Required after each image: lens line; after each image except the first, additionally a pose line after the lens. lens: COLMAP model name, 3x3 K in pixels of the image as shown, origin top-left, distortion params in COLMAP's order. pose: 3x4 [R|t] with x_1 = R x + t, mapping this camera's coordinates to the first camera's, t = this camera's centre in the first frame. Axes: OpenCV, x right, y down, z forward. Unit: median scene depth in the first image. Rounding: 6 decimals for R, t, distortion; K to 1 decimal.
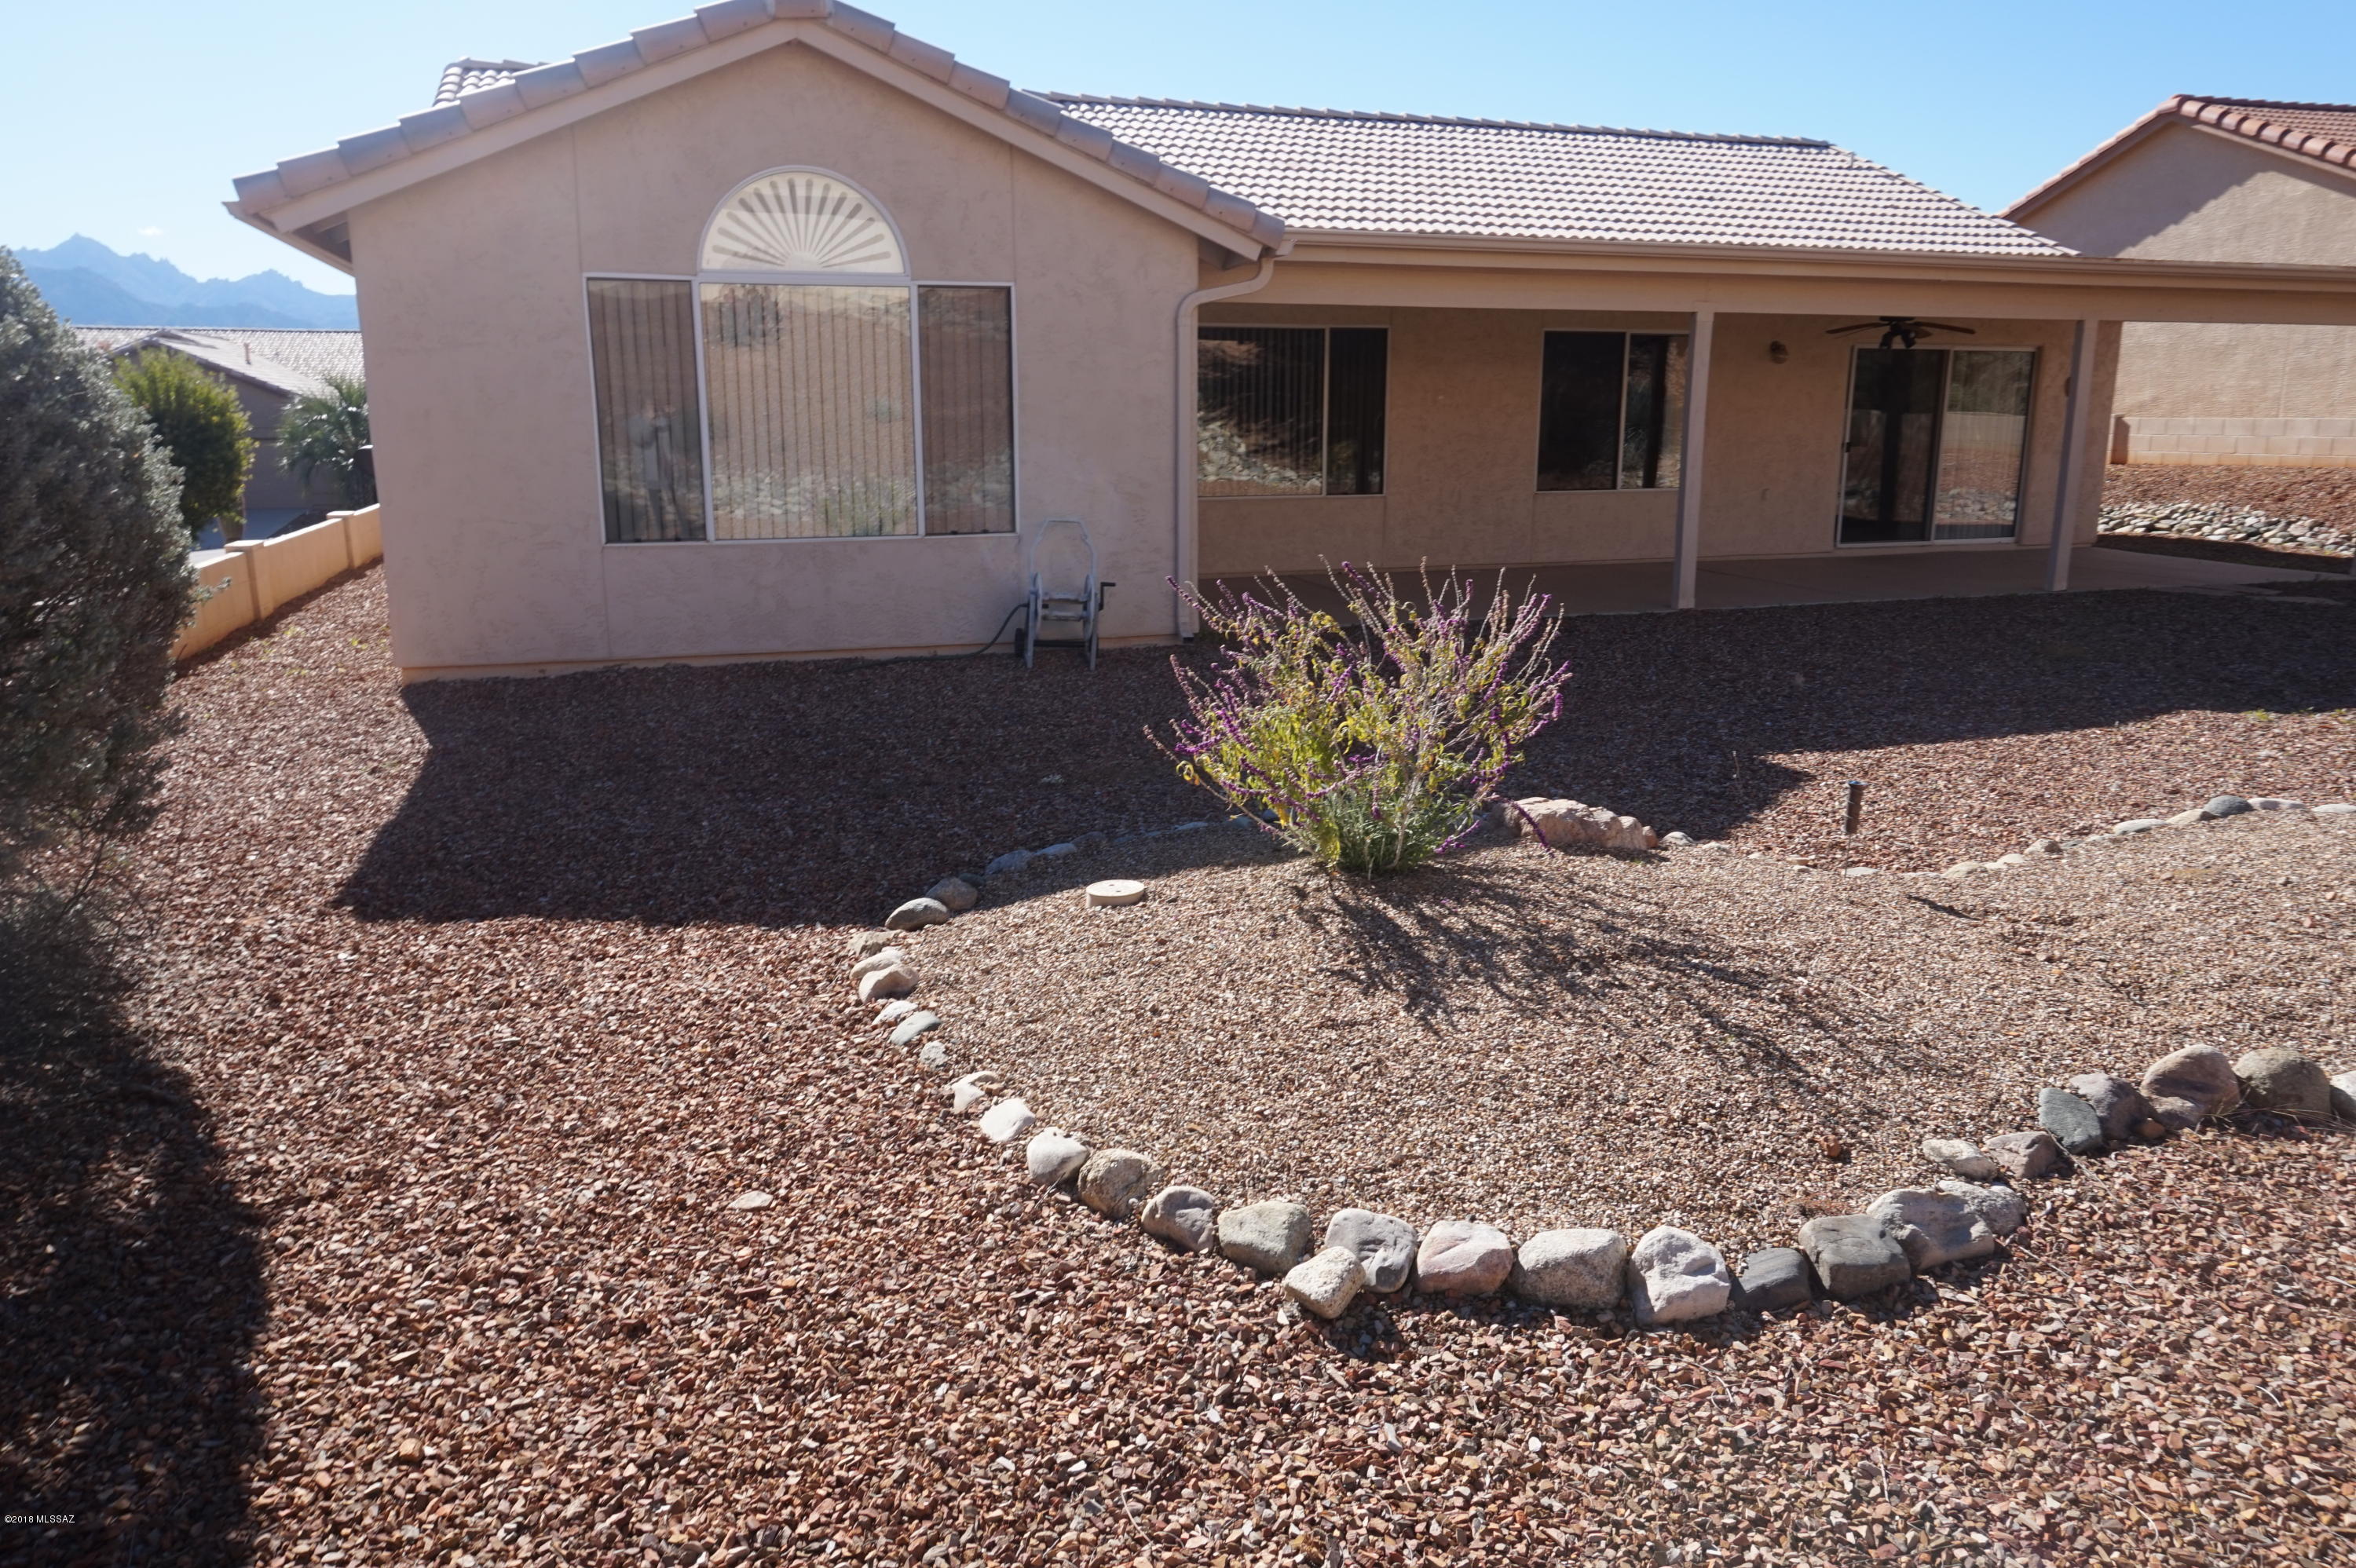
lens RADIAL K [[1630.4, 0, 1177.6], [0, 1630.4, 758.7], [0, 0, 1]] dist [0.007420, 0.005875]
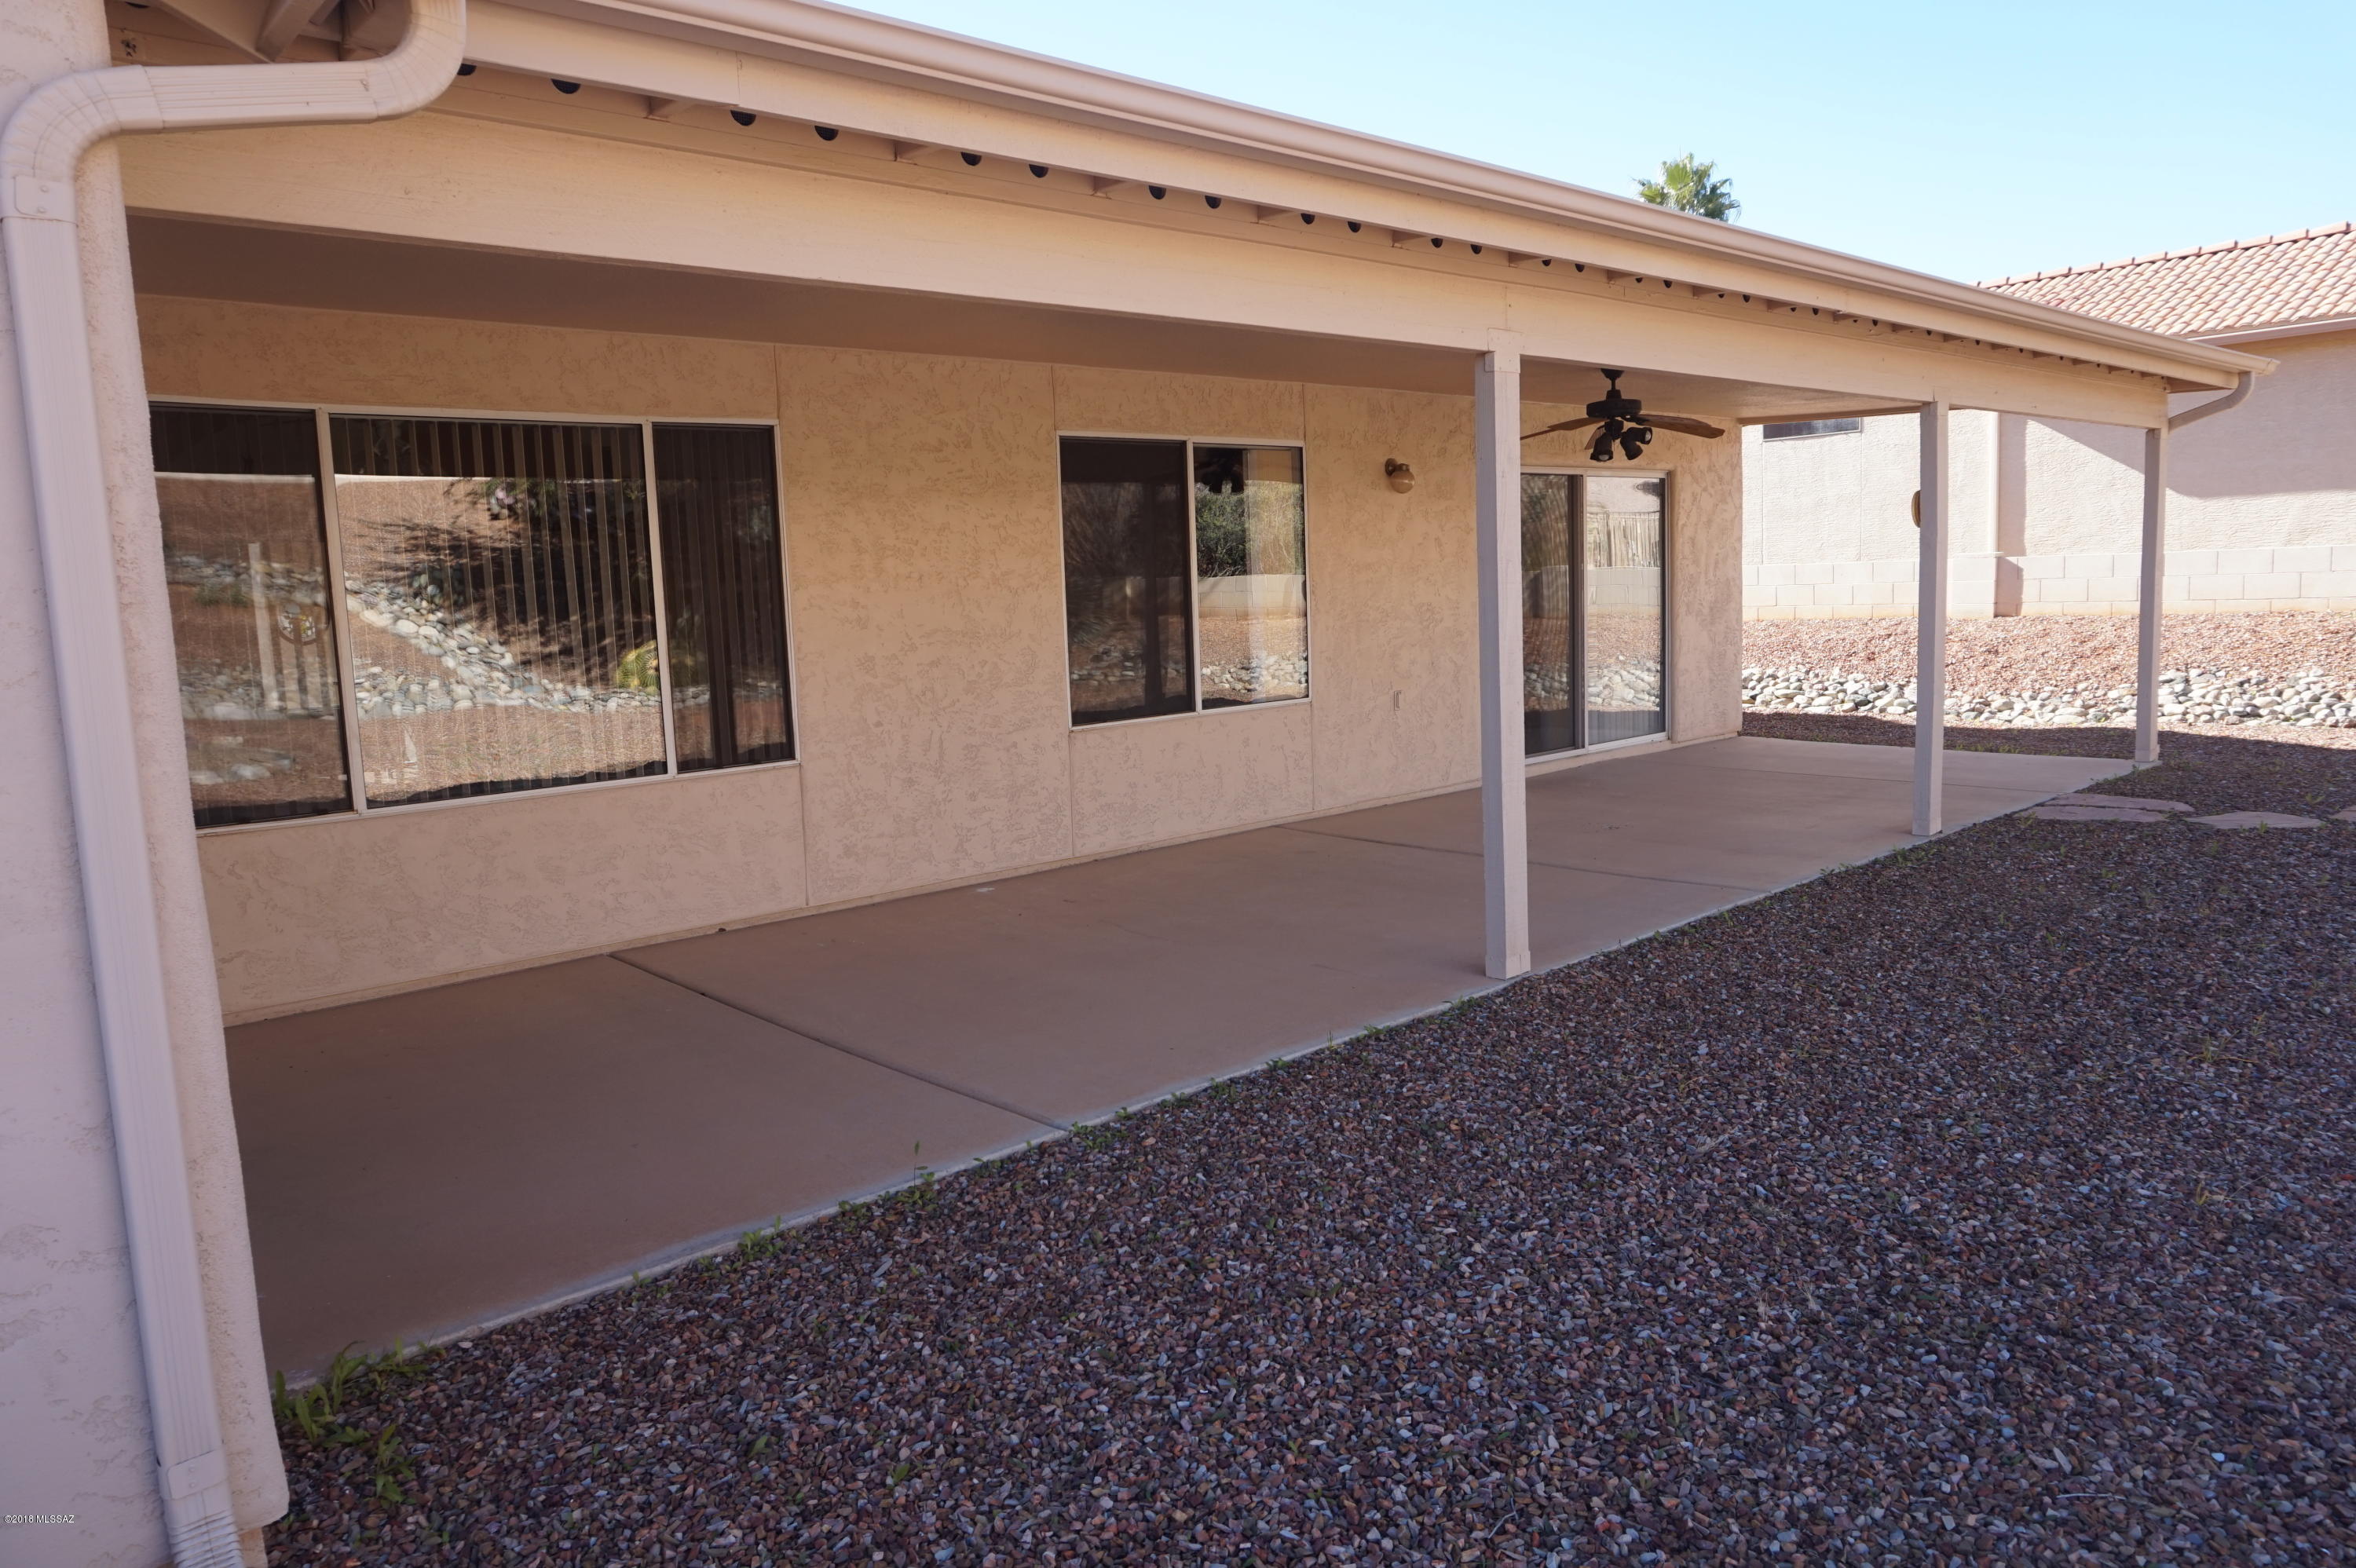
lens RADIAL K [[1567.8, 0, 1178.0], [0, 1567.8, 784.0], [0, 0, 1]] dist [-0.026454, 0.002342]
pose [[0.905665, -0.091273, 0.414052, 0.032593], [0.128334, 0.989758, -0.062527, -0.102277], [-0.404105, 0.109766, 0.908103, 0.487443]]
